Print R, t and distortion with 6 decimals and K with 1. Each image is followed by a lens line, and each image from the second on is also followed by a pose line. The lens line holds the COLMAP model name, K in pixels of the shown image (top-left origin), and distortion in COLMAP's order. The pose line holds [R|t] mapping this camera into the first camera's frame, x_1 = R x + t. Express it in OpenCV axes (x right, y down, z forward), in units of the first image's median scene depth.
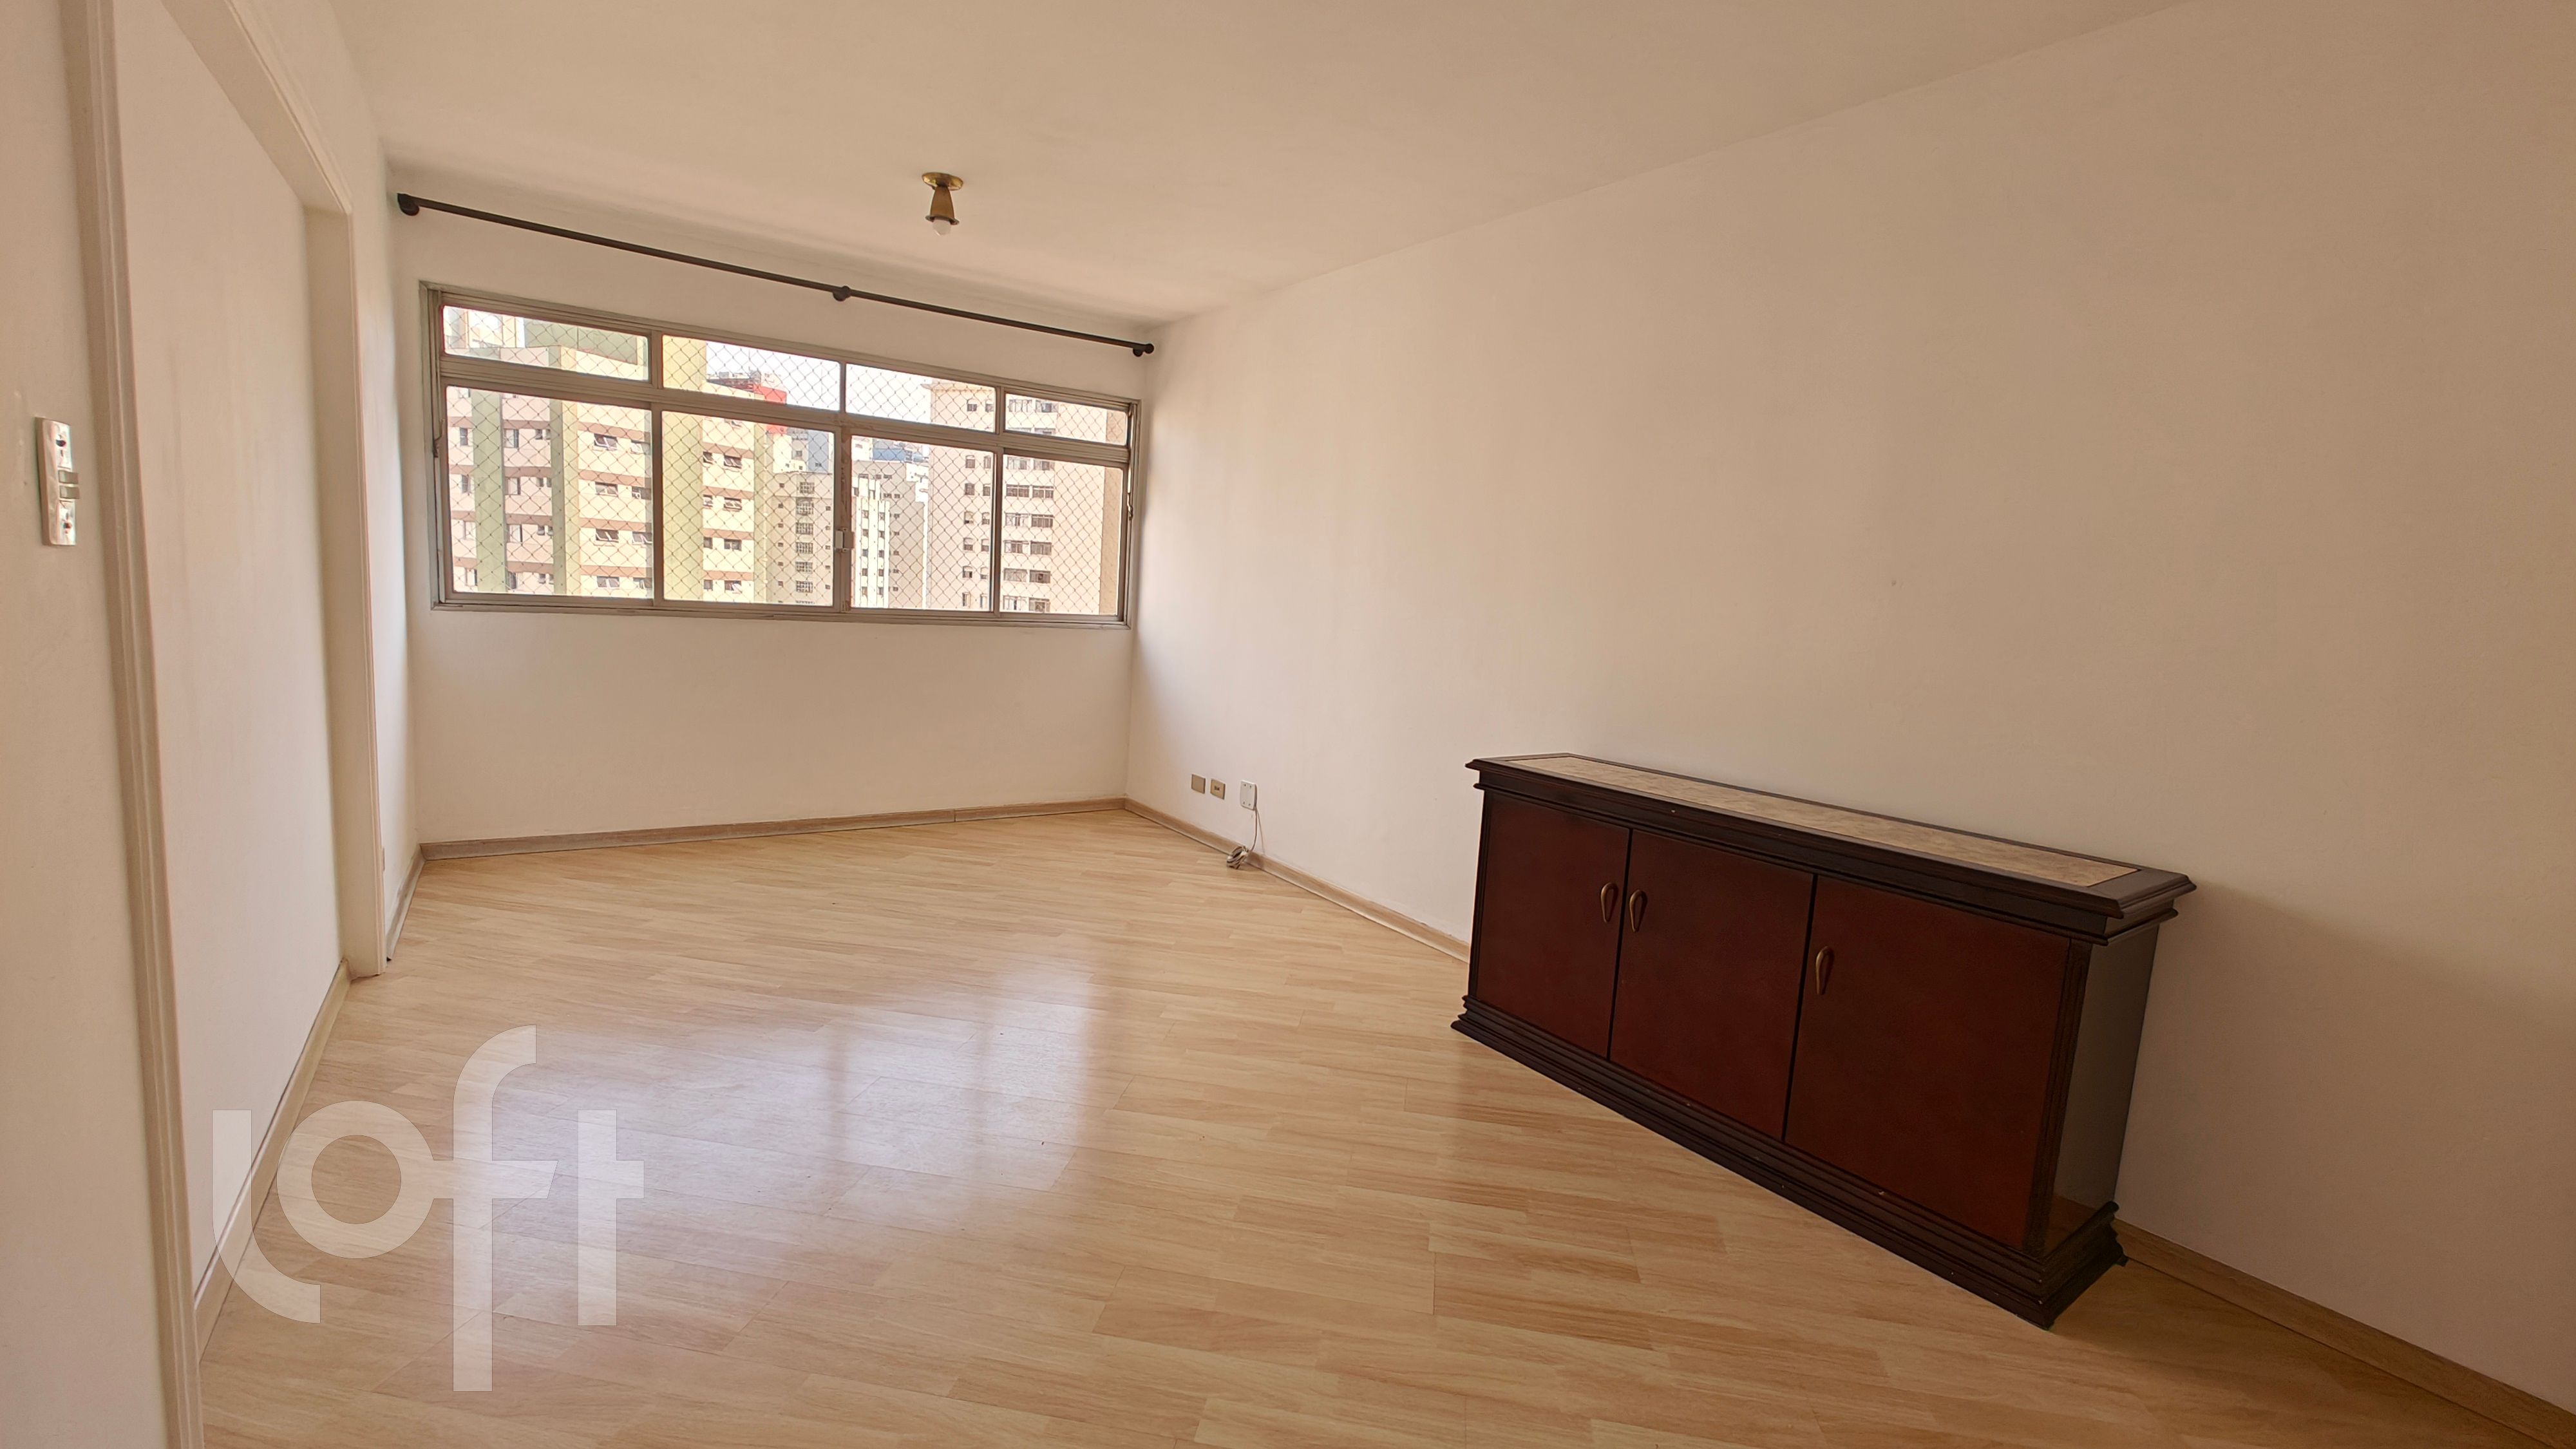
lens RADIAL K [[1063.0, 0, 1288.0], [0, 1063.0, 713.6], [0, 0, 1]] dist [-0.000260, 0.000018]
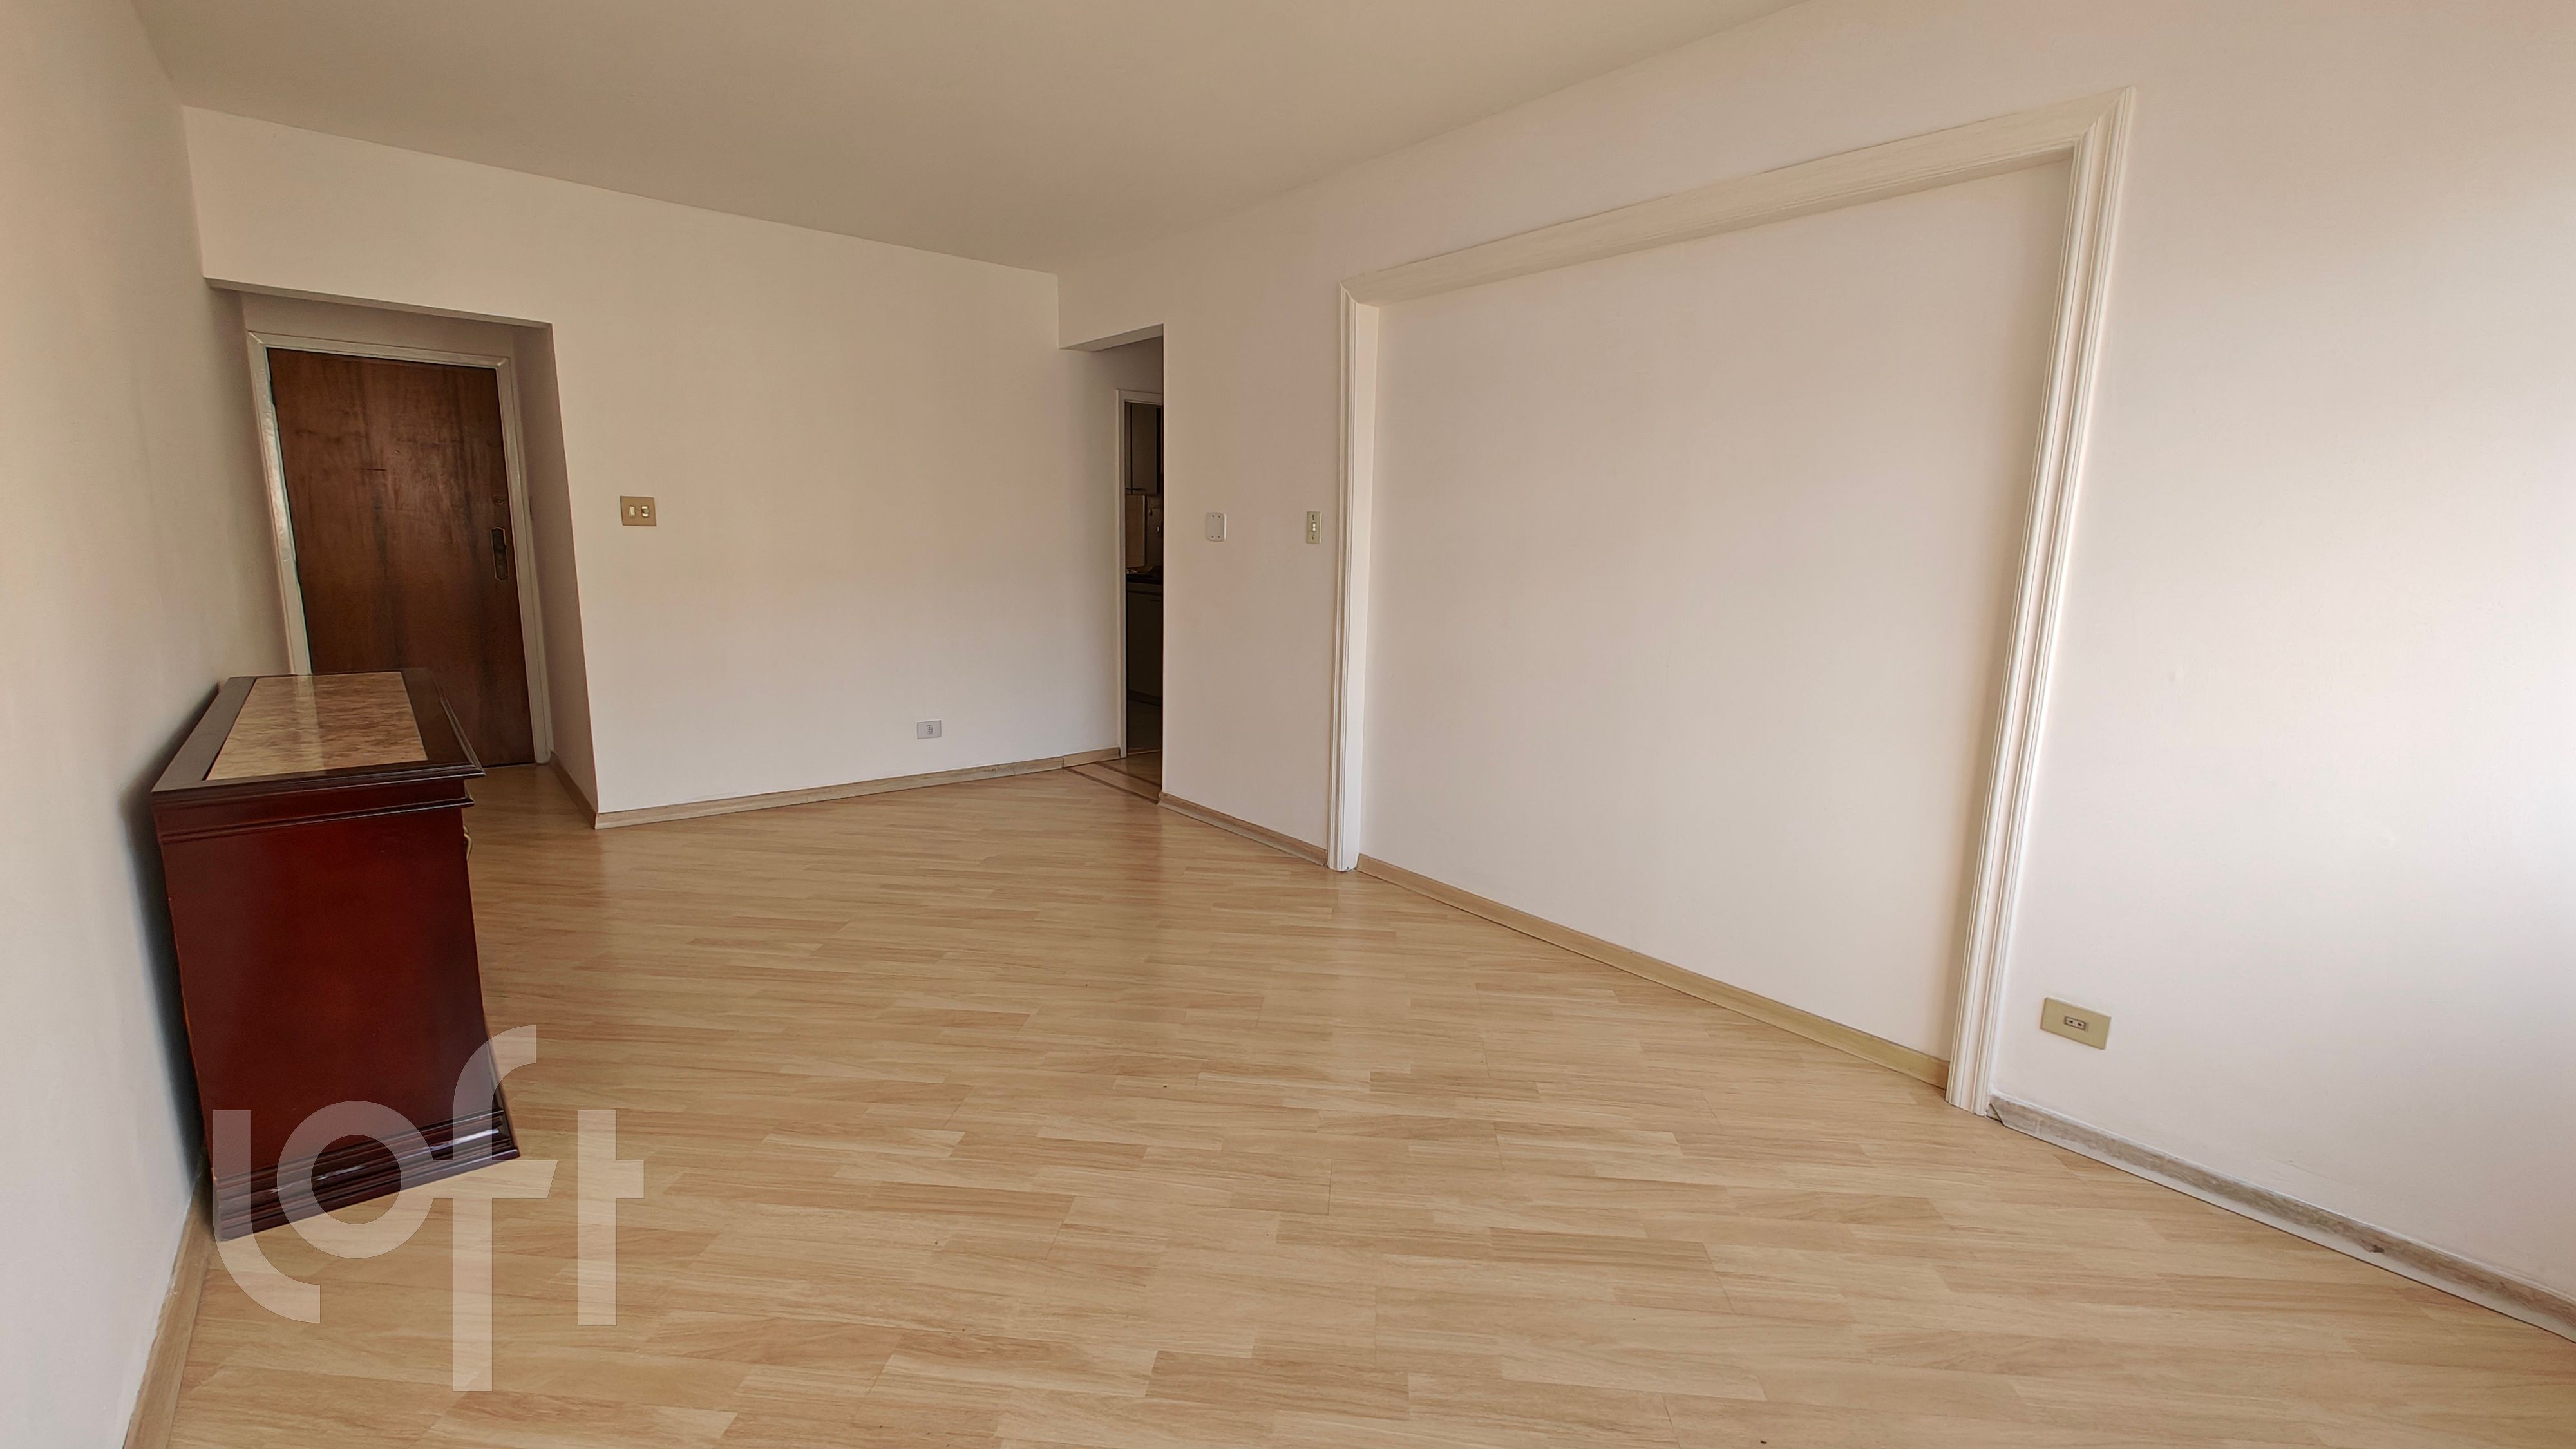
lens RADIAL K [[1093.7, 0, 1316.8], [0, 1093.7, 725.0], [0, 0, 1]] dist [-0.000216, 0.000106]
pose [[-0.991968, -0.065874, -0.107982, -0.182942], [-0.094308, 0.954080, 0.284320, -0.153825], [0.084294, 0.292220, -0.952629, 1.157773]]
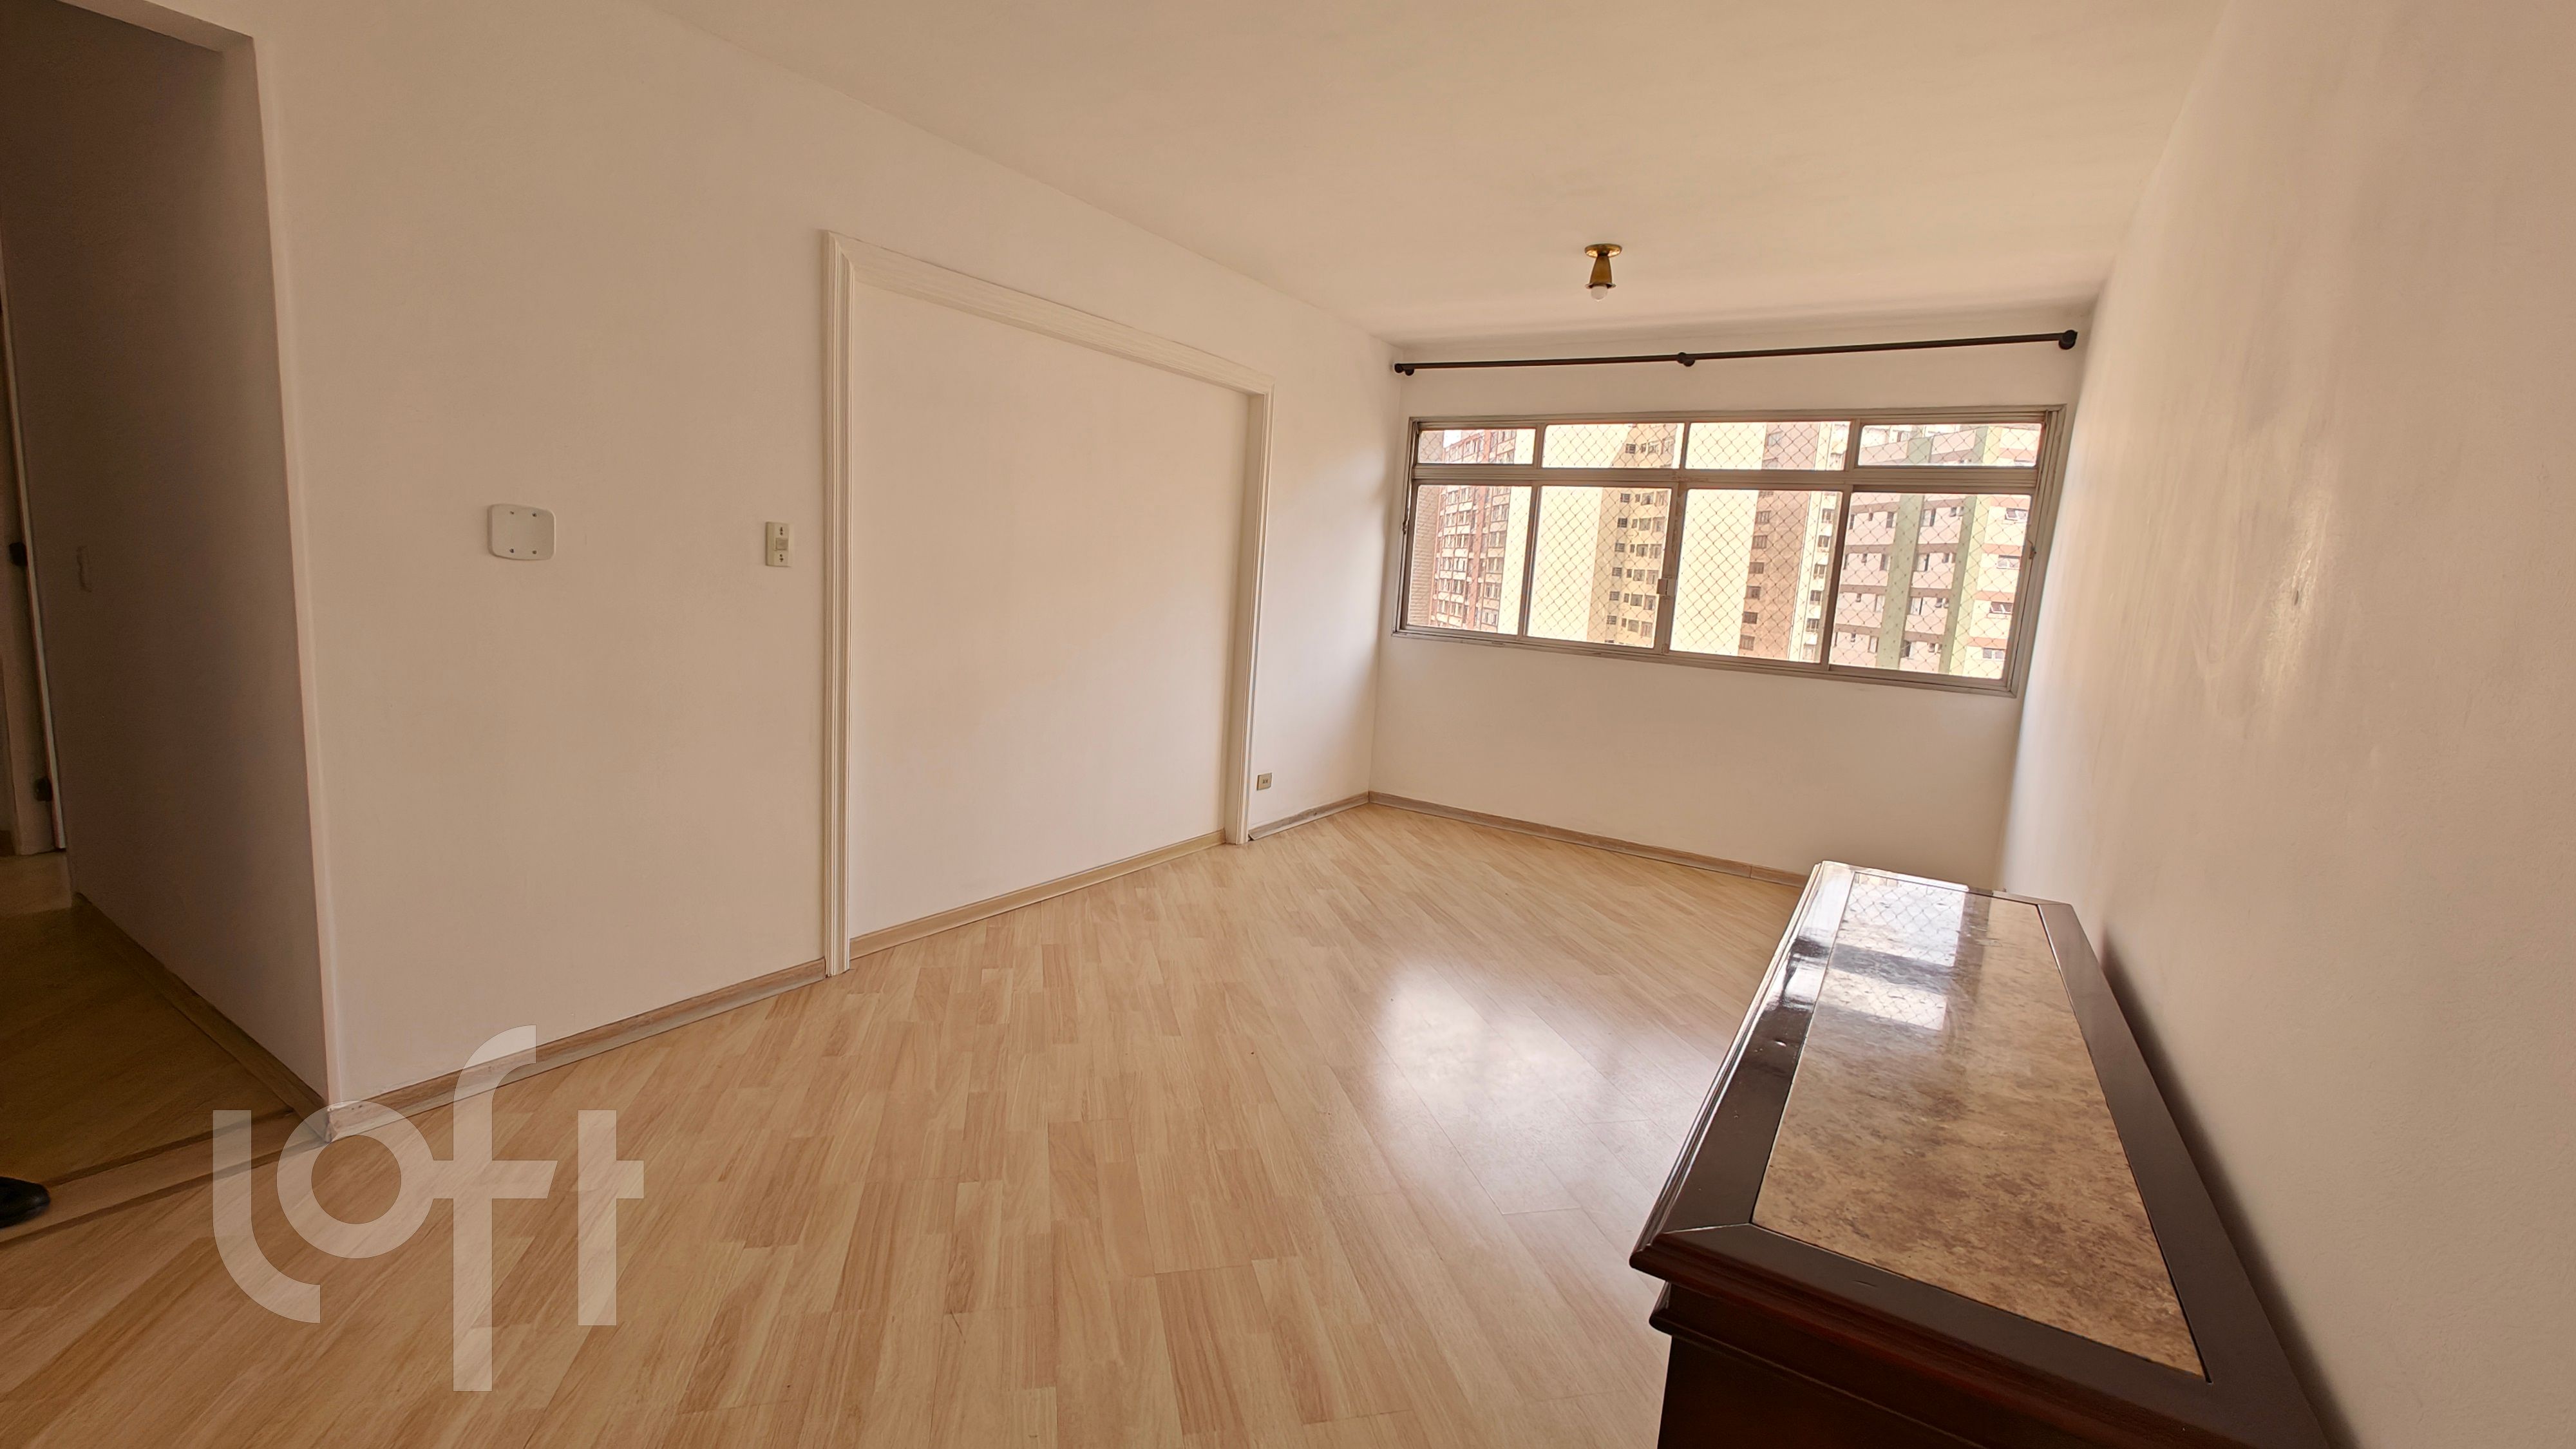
lens RADIAL K [[1050.7, 0, 1288.0], [0, 1050.7, 724.5], [0, 0, 1]] dist [-0.006889, -0.000040]
pose [[0.396111, 0.101550, -0.912570, 0.455505], [-0.151581, 0.987461, 0.044088, -0.016942], [0.905604, 0.120864, 0.406537, 0.264518]]
